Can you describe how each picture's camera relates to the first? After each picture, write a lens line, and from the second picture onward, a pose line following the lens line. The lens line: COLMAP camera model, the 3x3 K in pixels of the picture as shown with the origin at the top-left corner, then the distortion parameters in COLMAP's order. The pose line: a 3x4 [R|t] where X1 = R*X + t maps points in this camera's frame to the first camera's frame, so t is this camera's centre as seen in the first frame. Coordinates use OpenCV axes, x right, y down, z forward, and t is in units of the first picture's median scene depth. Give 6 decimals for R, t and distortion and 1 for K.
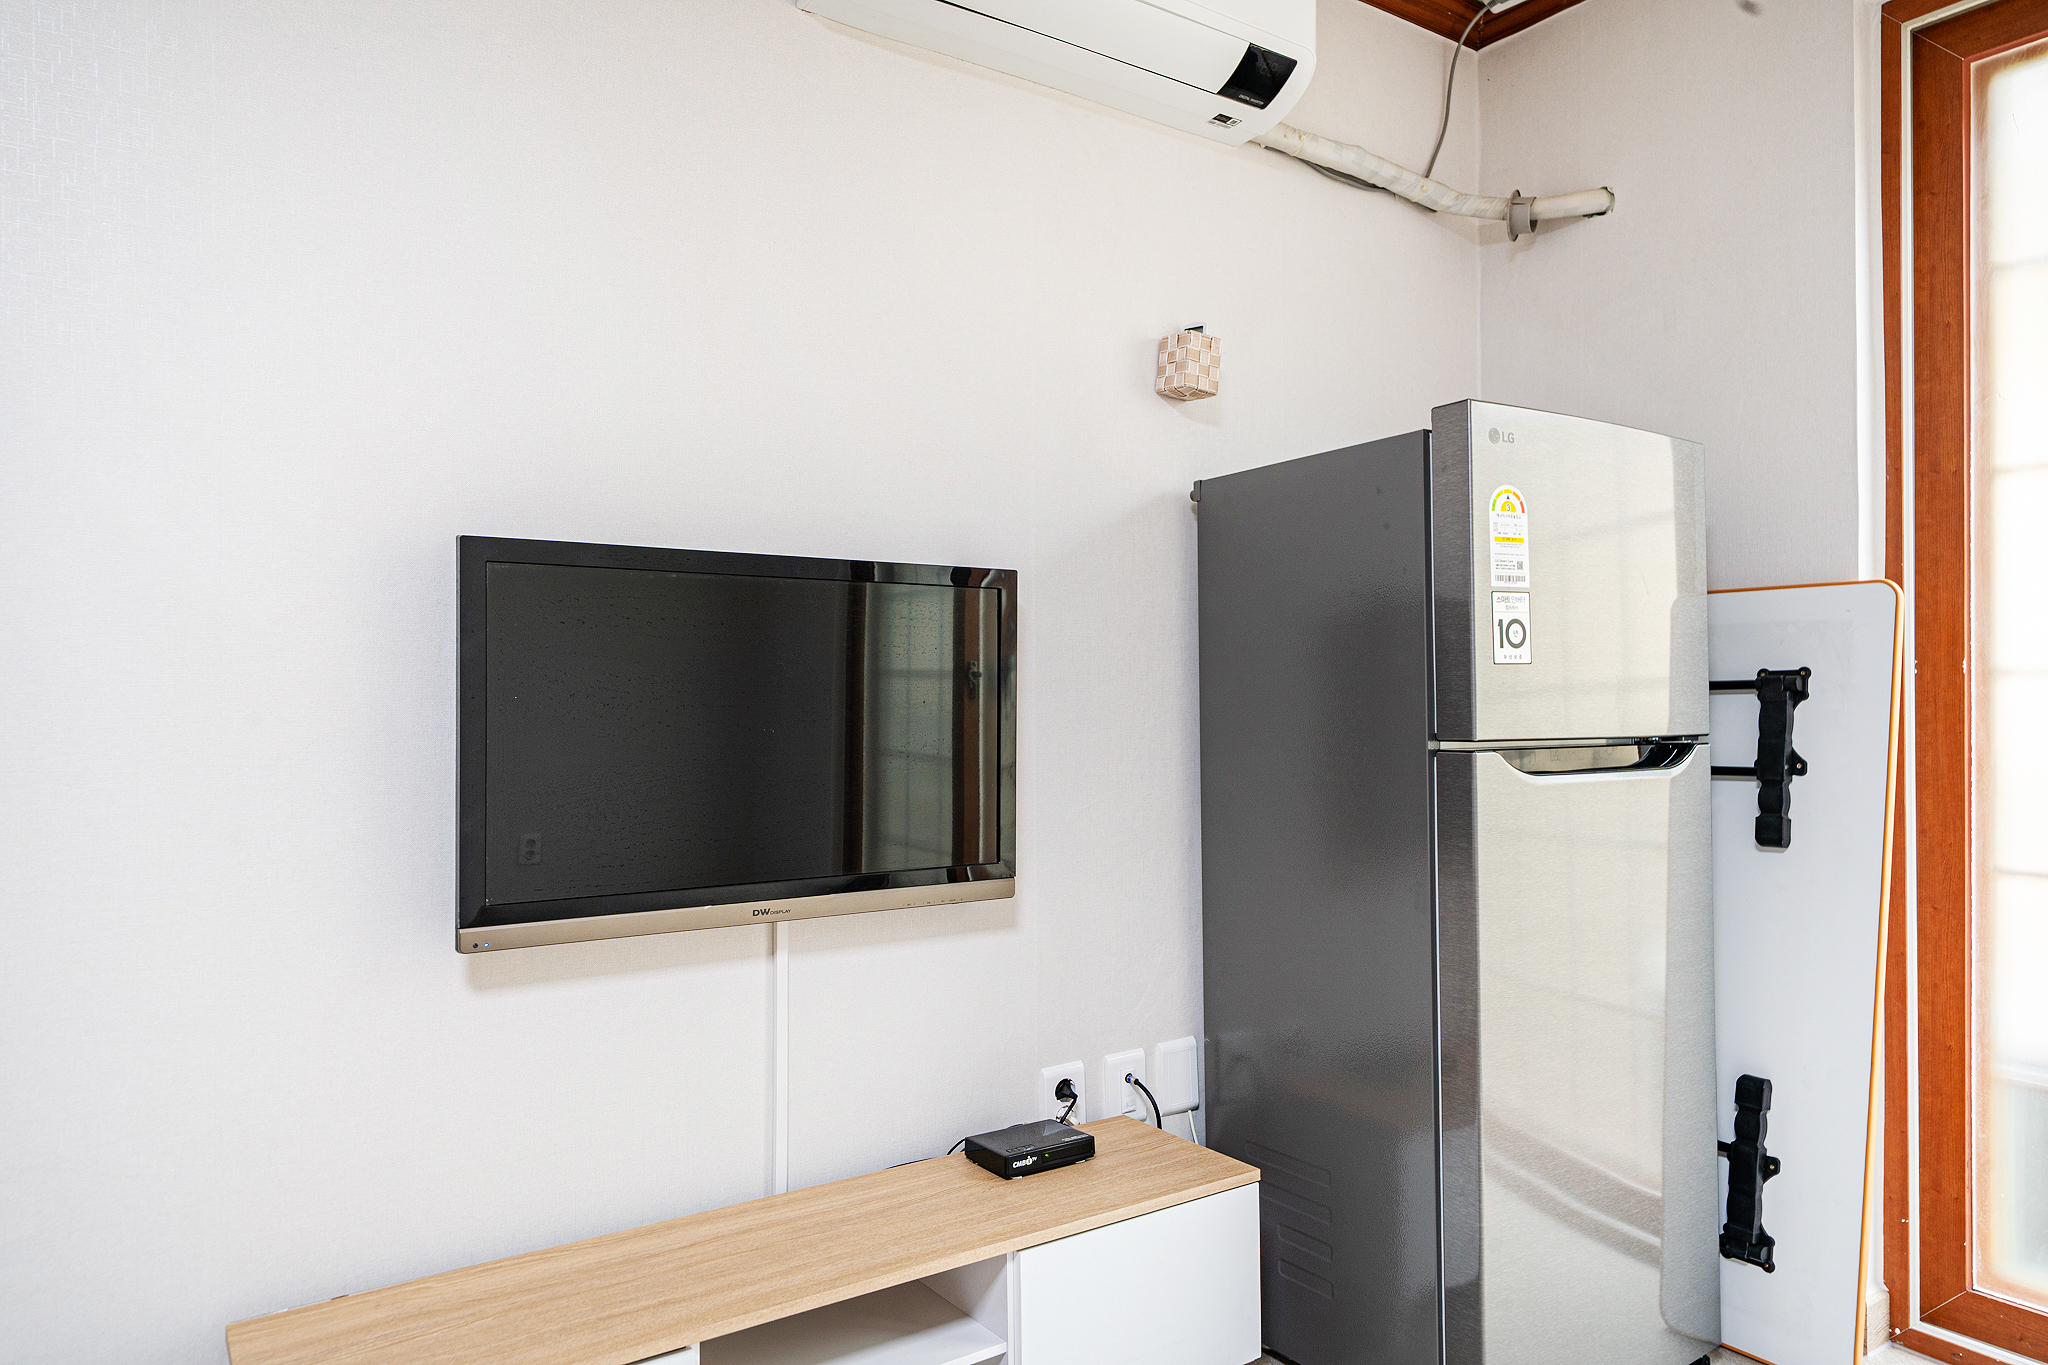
lens RADIAL K [[1403.7, 0, 1024.0], [0, 1403.7, 682.5], [0, 0, 1]] dist [0.001150, 0.000039]
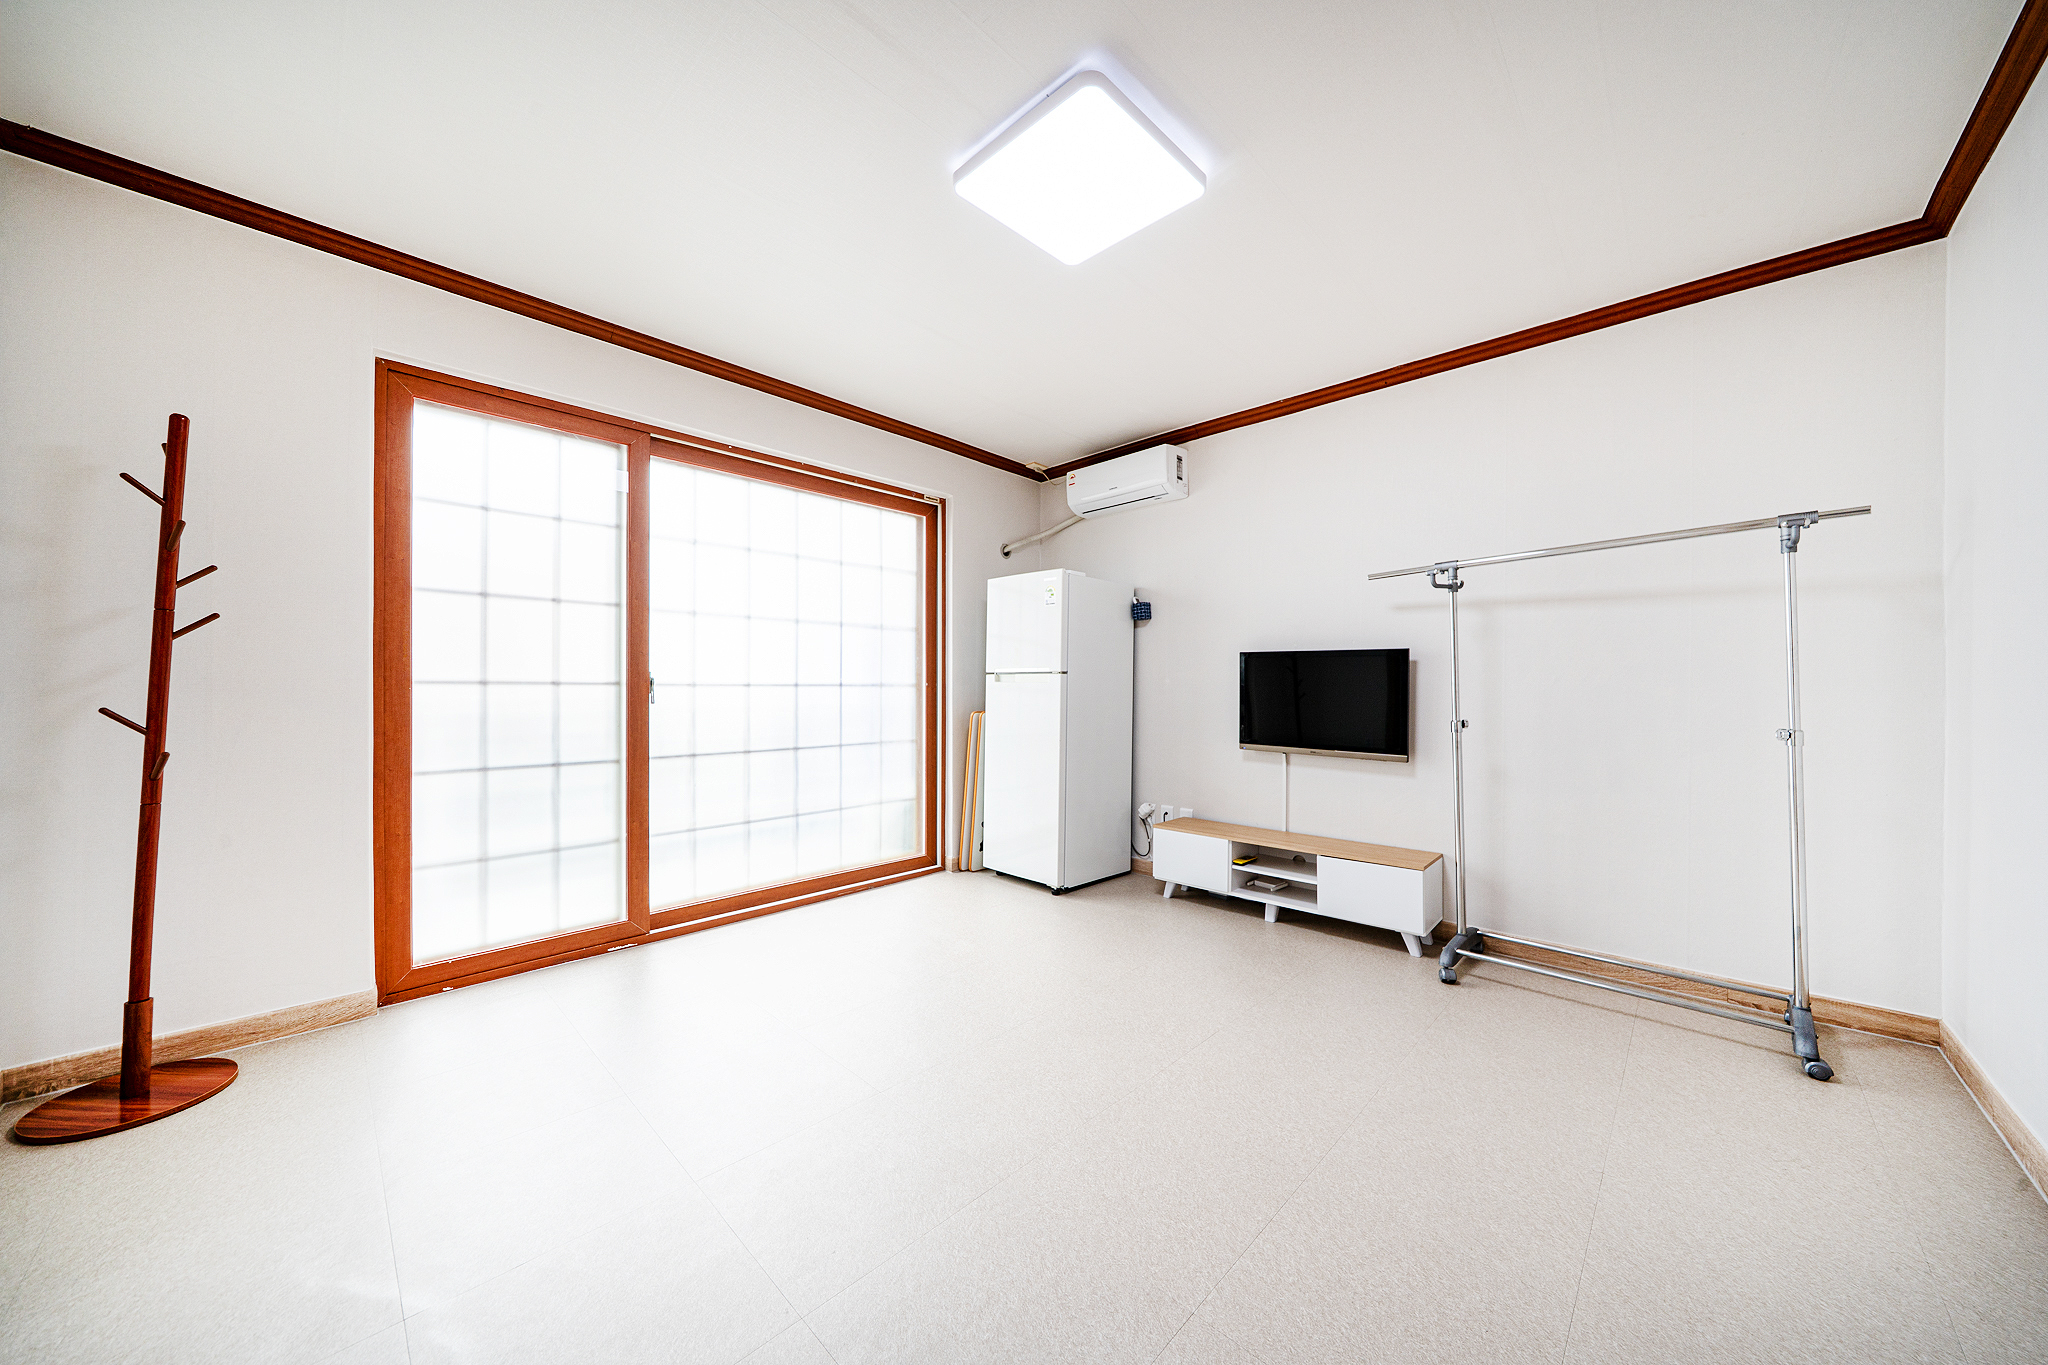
lens RADIAL K [[694.8, 0, 1024.0], [0, 694.8, 682.5], [0, 0, 1]] dist [-0.011589, 0.000049]
pose [[0.180358, -0.010762, -0.983542, 1.352376], [0.009345, 0.999914, -0.009227, -0.002207], [0.983557, -0.007527, 0.180443, -0.021680]]
